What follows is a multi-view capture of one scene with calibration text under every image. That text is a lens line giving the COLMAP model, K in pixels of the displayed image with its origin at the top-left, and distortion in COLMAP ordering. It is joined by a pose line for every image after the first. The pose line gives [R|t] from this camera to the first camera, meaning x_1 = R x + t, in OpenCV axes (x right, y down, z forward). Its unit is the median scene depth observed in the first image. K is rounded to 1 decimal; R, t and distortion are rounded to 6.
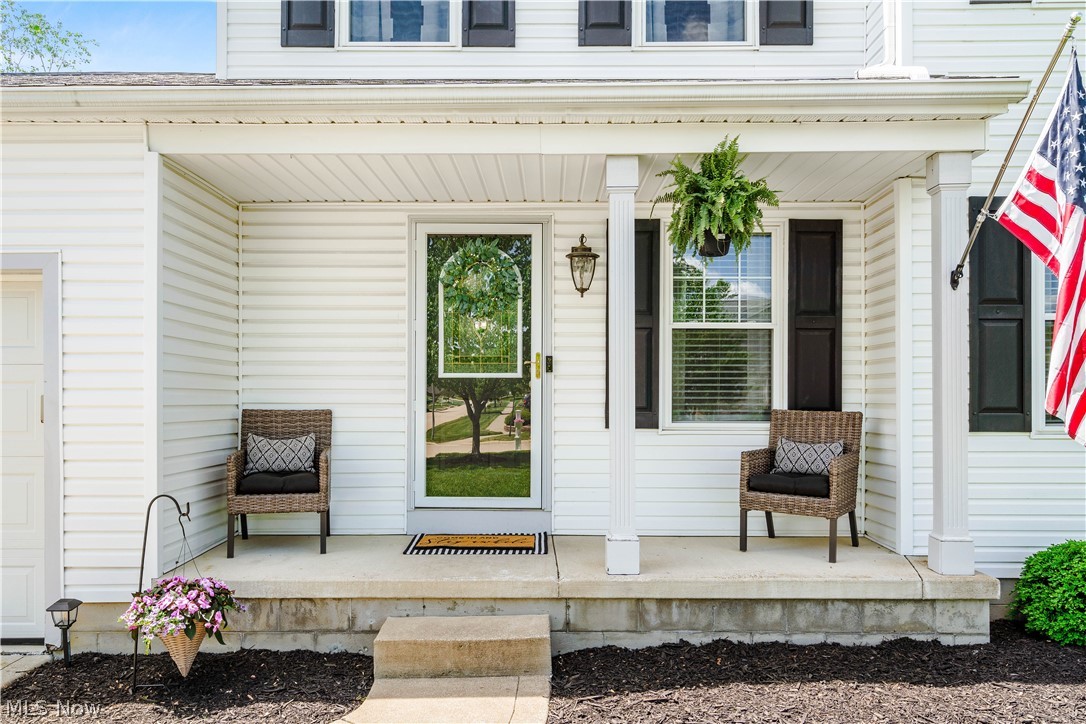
lens RADIAL K [[827.9, 0, 518.3], [0, 827.9, 328.7], [0, 0, 1]] dist [0.007353, 0.003167]
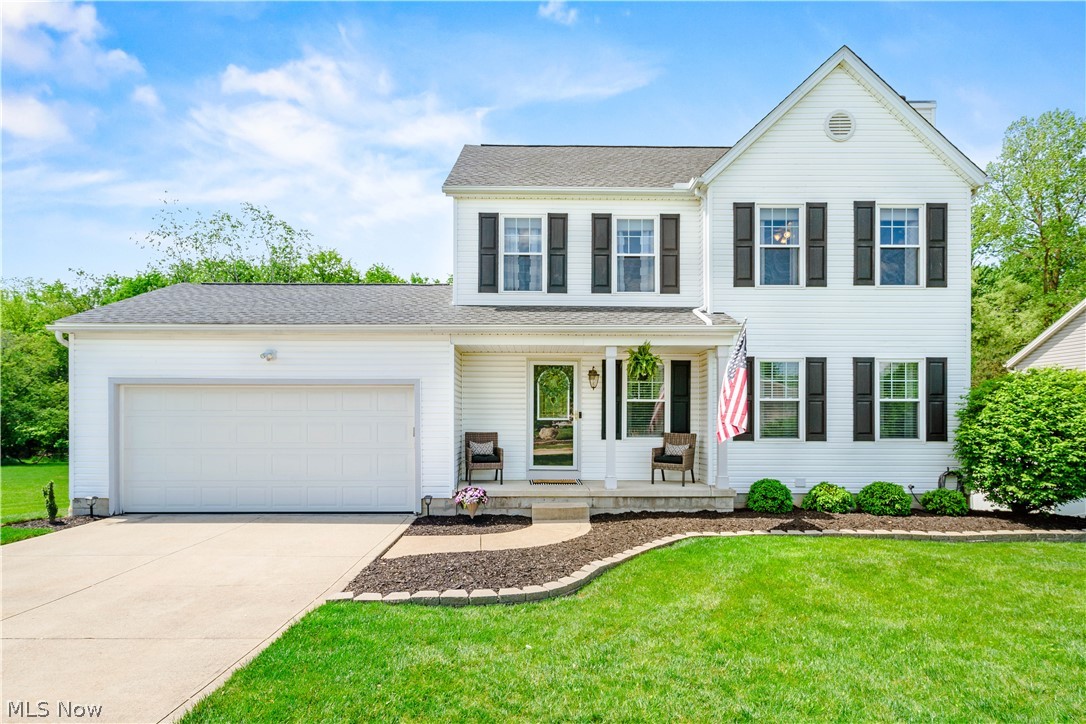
lens RADIAL K [[560.3, 0, 530.1], [0, 560.3, 364.0], [0, 0, 1]] dist [-0.002188, -0.000014]
pose [[0.999503, 0.006508, 0.030836, -0.190146], [-0.005994, 0.999842, -0.016744, -0.094603], [-0.030941, 0.016550, 0.999384, -0.830157]]
